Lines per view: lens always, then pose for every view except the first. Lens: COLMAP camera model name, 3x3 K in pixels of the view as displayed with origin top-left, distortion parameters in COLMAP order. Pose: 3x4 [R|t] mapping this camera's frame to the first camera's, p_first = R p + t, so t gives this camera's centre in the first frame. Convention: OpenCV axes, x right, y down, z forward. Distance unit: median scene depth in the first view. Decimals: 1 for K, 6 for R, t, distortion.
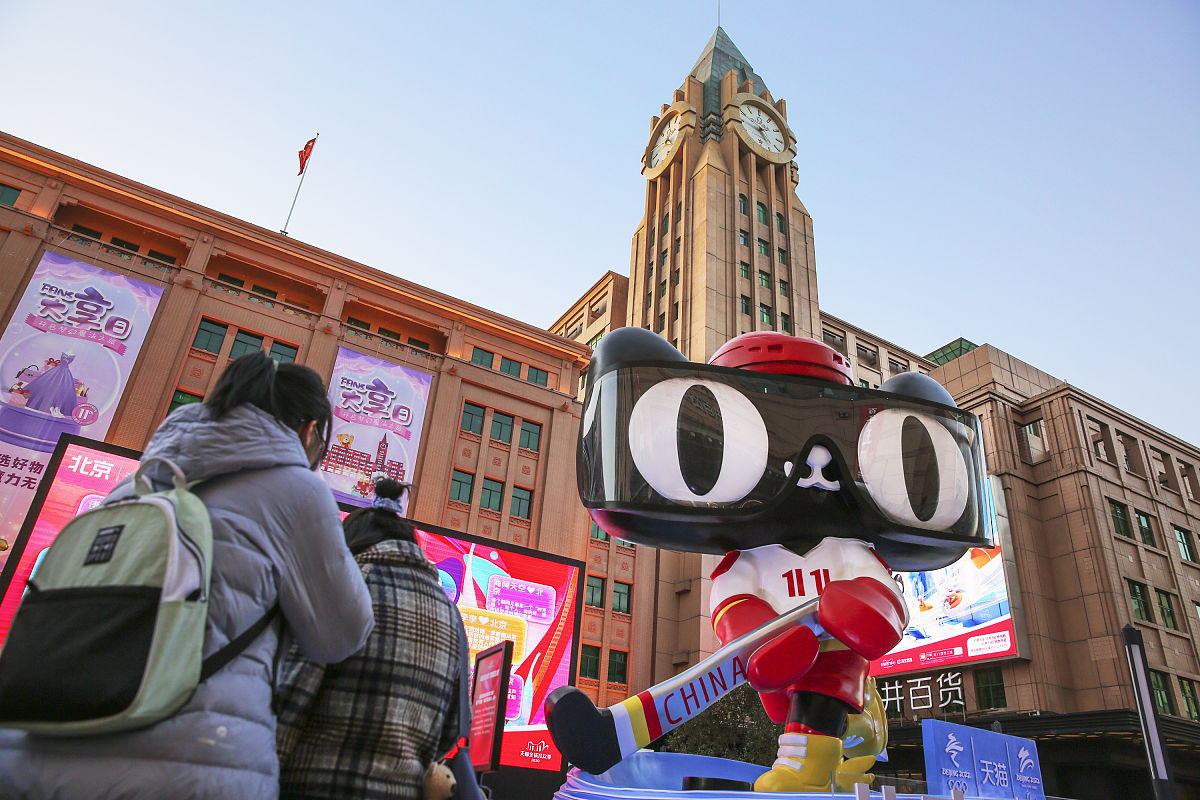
lens RADIAL K [[821.8, 0, 600.0], [0, 821.8, 400.0], [0, 0, 1]] dist [-0.052188, 0.004647]
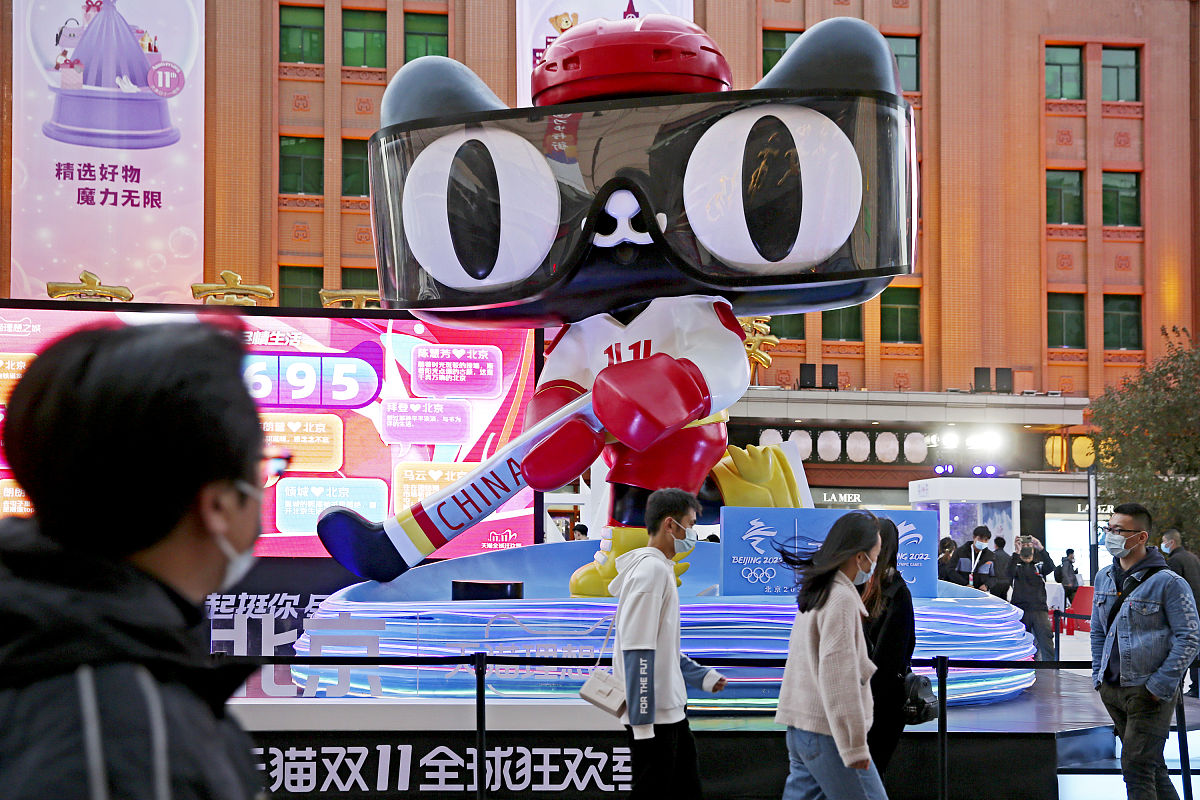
lens RADIAL K [[1503.1, 0, 600.2], [0, 1503.1, 499.4], [0, 0, 1]] dist [-0.012713, 0.335407]
pose [[0.913821, -0.075452, -0.399046, 0.767723], [0.233393, 0.901690, 0.363982, -0.201801], [0.332352, -0.425749, 0.841593, -0.359087]]
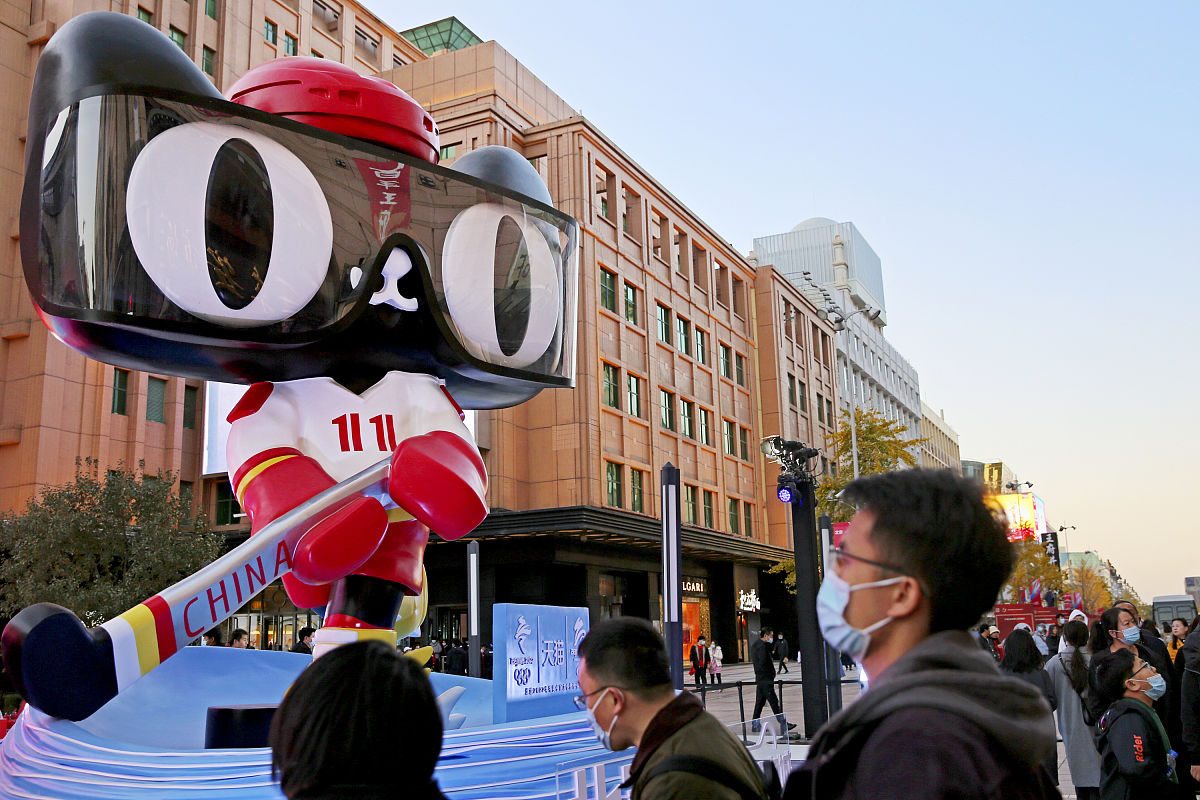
lens RADIAL K [[1152.2, 0, 600.0], [0, 1152.2, 400.0], [0, 0, 1]] dist [0.002009, 0.009324]
pose [[0.827105, 0.021699, 0.561628, -0.147691], [-0.182274, 0.955604, 0.231512, -0.080775], [-0.531671, -0.293855, 0.794340, 0.048345]]
